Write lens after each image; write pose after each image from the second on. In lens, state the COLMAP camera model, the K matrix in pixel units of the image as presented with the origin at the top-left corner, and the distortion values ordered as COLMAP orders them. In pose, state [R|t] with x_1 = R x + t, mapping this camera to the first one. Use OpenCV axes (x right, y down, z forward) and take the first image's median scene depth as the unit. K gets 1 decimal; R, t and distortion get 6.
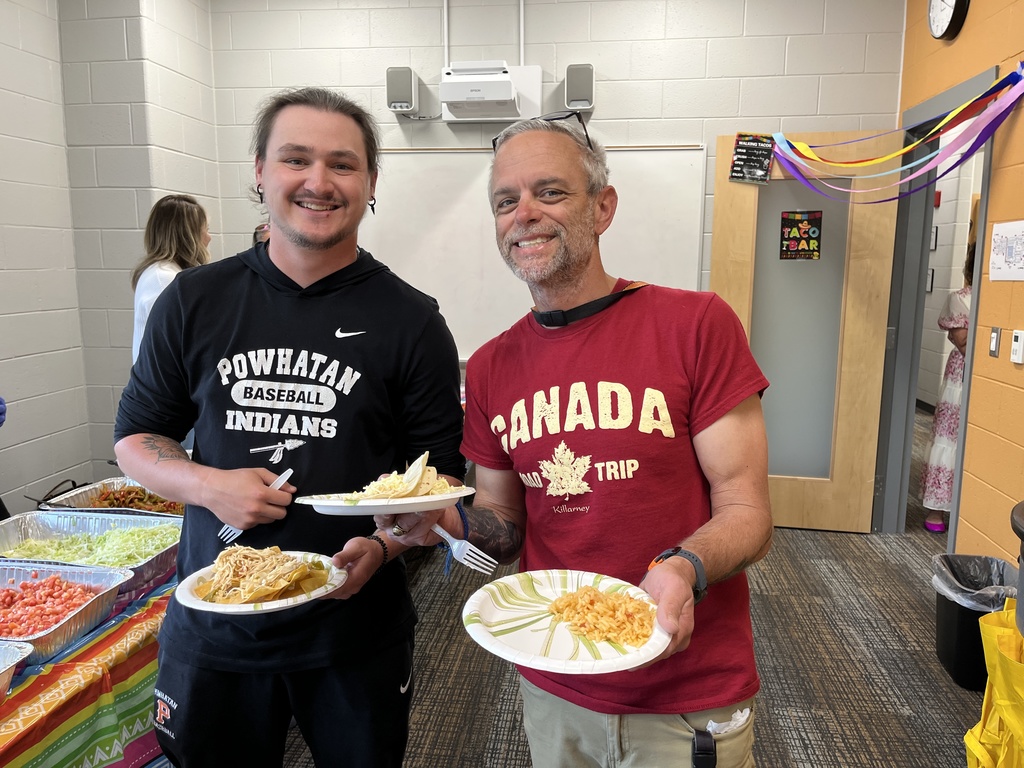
lens RADIAL K [[770.6, 0, 527.5], [0, 770.6, 383.0], [0, 0, 1]] dist [0.068057, -0.097924]
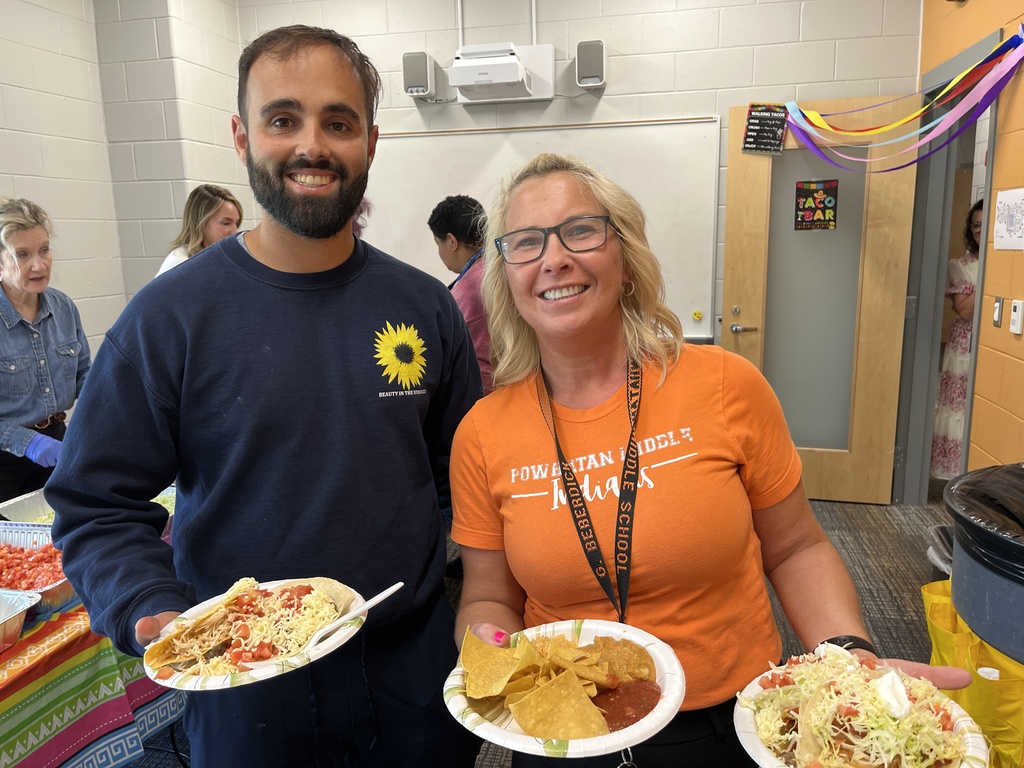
lens RADIAL K [[774.8, 0, 517.8], [0, 774.8, 381.1], [0, 0, 1]] dist [0.074626, -0.099709]
pose [[0.995908, -0.010877, -0.089715, 0.061118], [0.014008, 0.999312, 0.034354, -0.005997], [0.089280, -0.035470, 0.995375, -0.034485]]
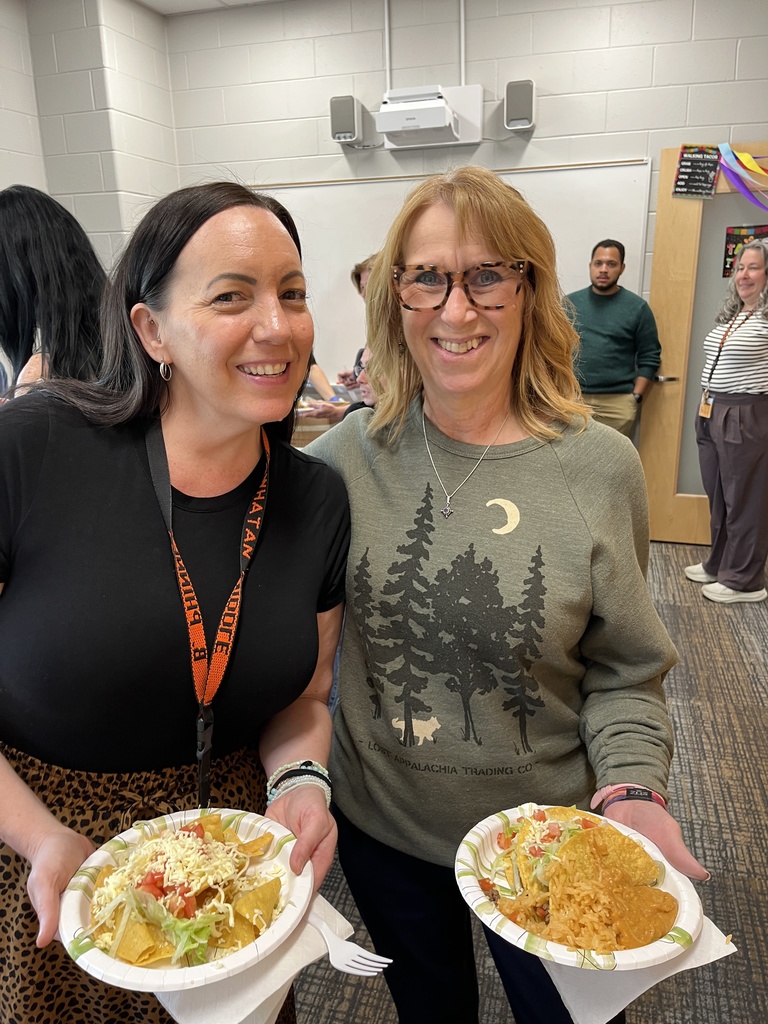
lens RADIAL K [[767.9, 0, 389.5], [0, 767.9, 517.5], [0, 0, 1]] dist [0.092075, -0.128405]
pose [[0.987552, 0.013775, -0.156690, 0.068088], [0.008725, 0.989827, 0.142009, -0.002393], [0.157052, -0.141608, 0.977385, -0.077606]]
